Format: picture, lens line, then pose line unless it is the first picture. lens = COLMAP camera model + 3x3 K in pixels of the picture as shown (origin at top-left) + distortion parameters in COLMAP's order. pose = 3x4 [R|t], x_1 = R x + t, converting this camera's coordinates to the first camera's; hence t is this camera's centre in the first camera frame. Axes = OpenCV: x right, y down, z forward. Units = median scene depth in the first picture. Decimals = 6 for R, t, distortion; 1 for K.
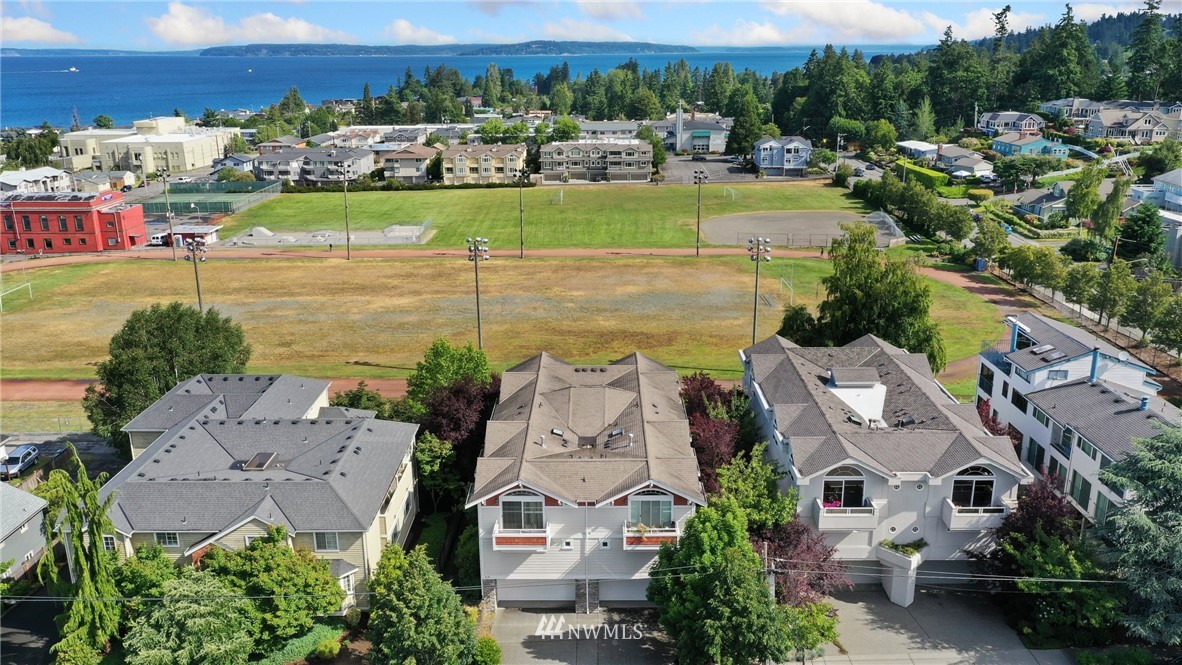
lens RADIAL K [[933.4, 0, 591.0], [0, 933.4, 332.5], [0, 0, 1]] dist [0.004010, 0.005172]
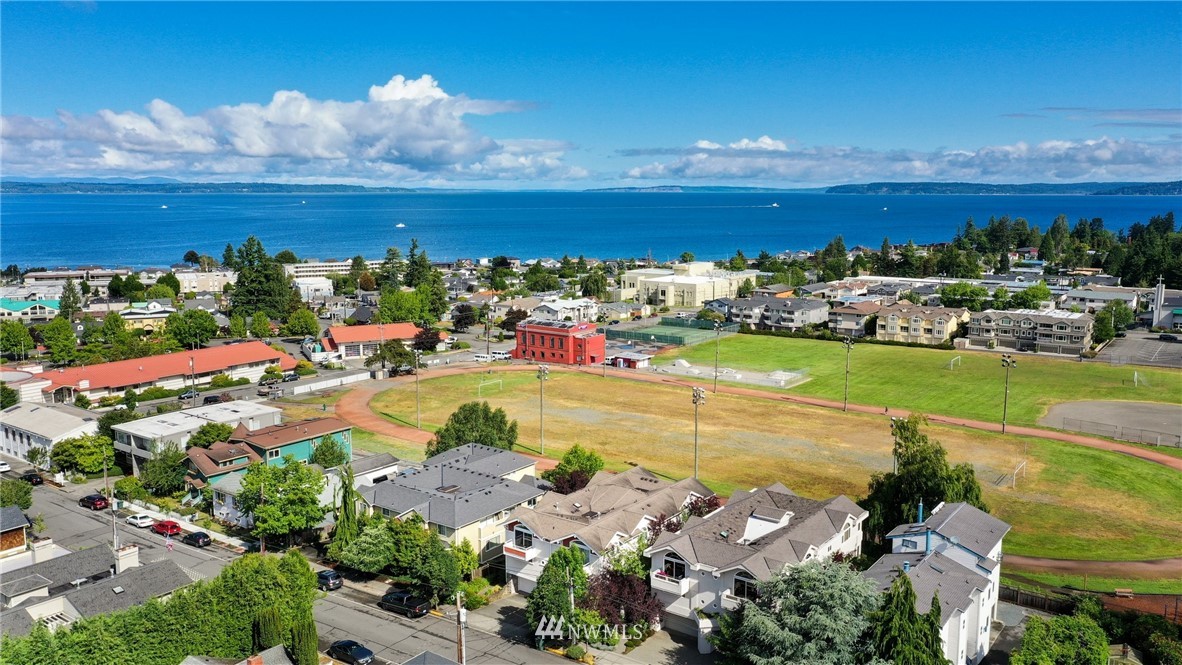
lens RADIAL K [[933.4, 0, 591.0], [0, 933.4, 332.5], [0, 0, 1]] dist [0.004010, 0.005172]
pose [[0.808865, 0.094966, -0.580275, 0.350390], [-0.174614, 0.981147, -0.082830, -0.024160], [0.561469, 0.168323, 0.810197, -0.154818]]
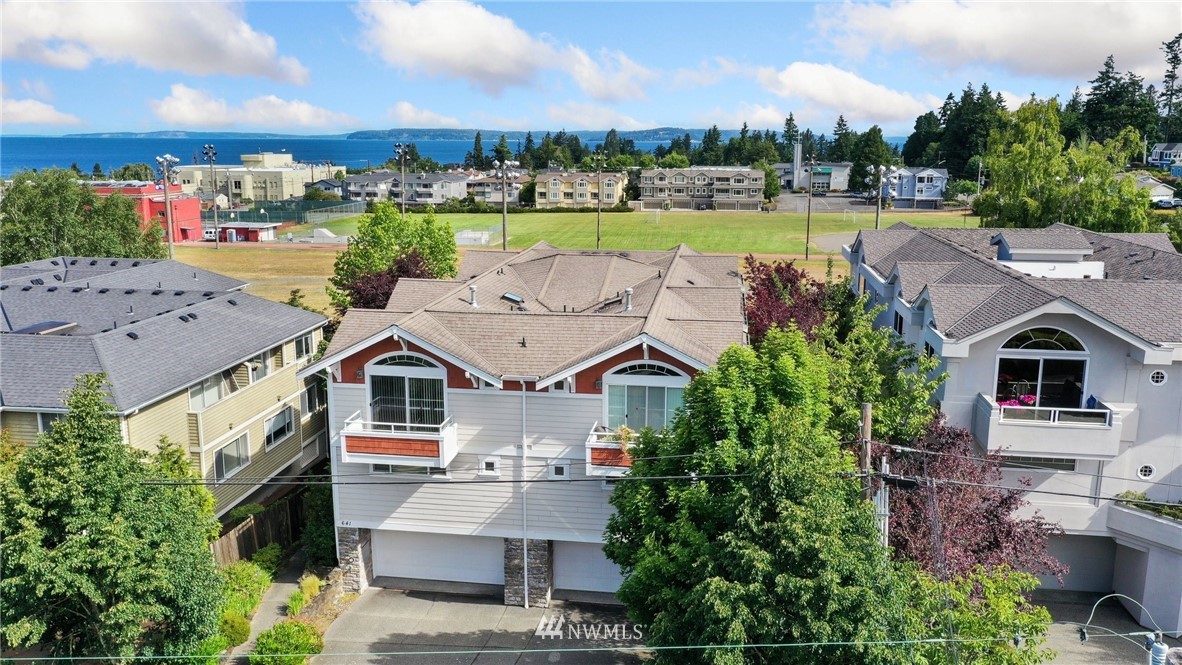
lens RADIAL K [[934.9, 0, 591.0], [0, 934.9, 332.5], [0, 0, 1]] dist [0.005737, 0.004442]
pose [[0.991176, 0.037444, -0.127156, 0.032762], [-0.048585, 0.995138, -0.085677, 0.065491], [0.123329, 0.091099, 0.988176, 0.160786]]
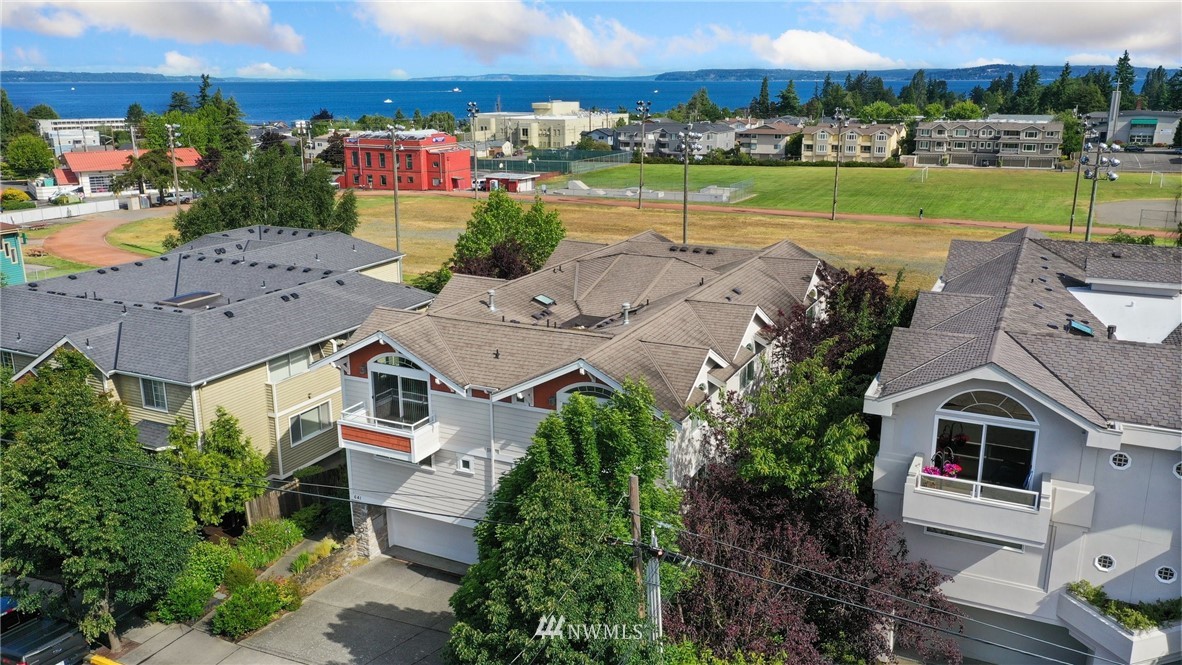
lens RADIAL K [[933.4, 0, 591.0], [0, 933.4, 332.5], [0, 0, 1]] dist [0.004010, 0.005172]
pose [[0.900602, 0.116689, -0.418688, 0.093445], [-0.127434, 0.991844, 0.002317, 0.045610], [0.415544, 0.051269, 0.908127, 0.170985]]
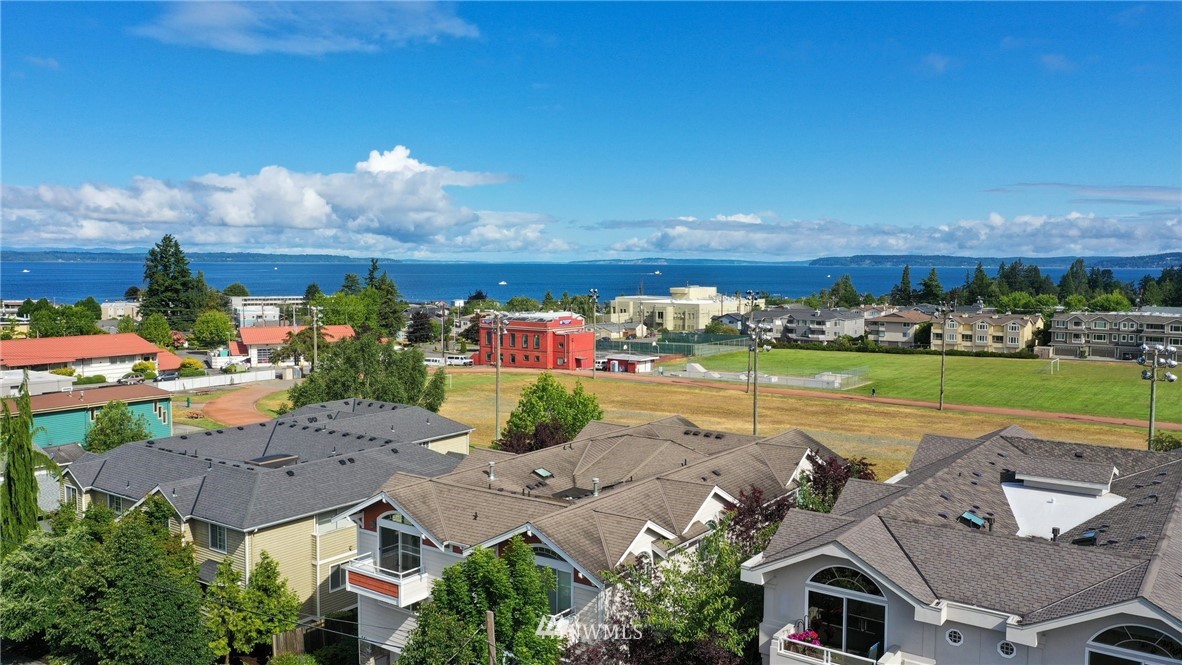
lens RADIAL K [[933.4, 0, 591.0], [0, 933.4, 332.5], [0, 0, 1]] dist [0.004010, 0.005172]
pose [[0.817953, 0.053394, -0.572802, 0.145217], [-0.176064, 0.971141, -0.160891, 0.041268], [0.547681, 0.232451, 0.803748, 0.161057]]
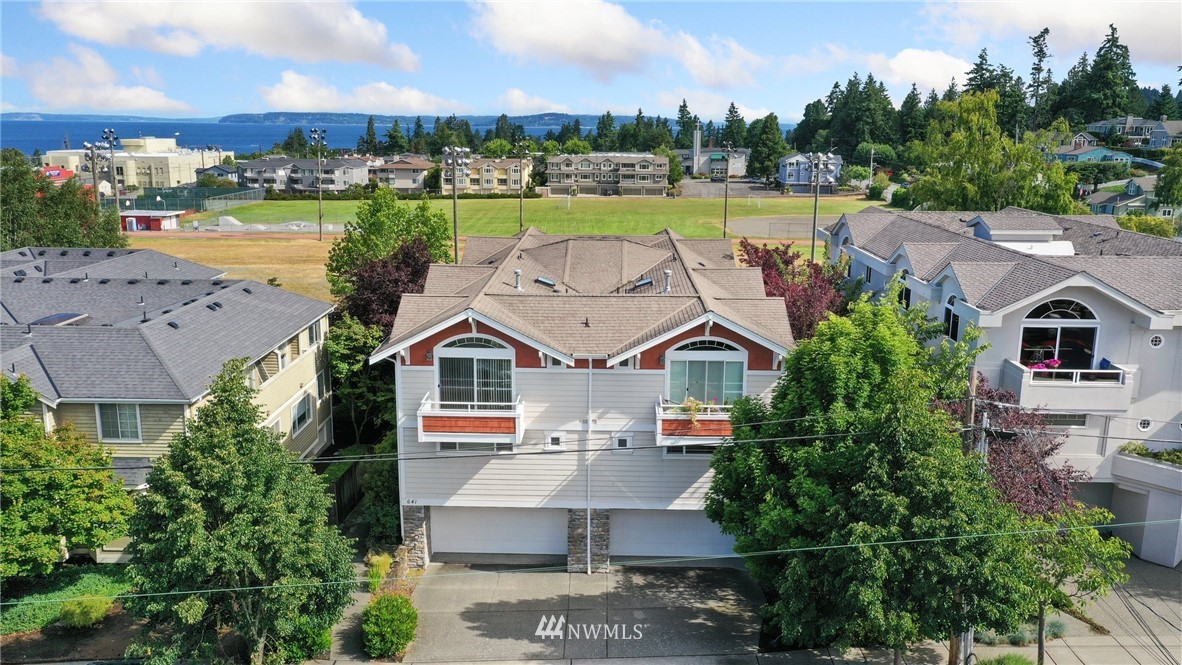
lens RADIAL K [[934.9, 0, 591.0], [0, 934.9, 332.5], [0, 0, 1]] dist [0.005737, 0.004442]
pose [[0.999802, 0.017971, -0.008538, -0.000025], [-0.018560, 0.997026, -0.074792, 0.068734], [0.007169, 0.074935, 0.997163, 0.148250]]
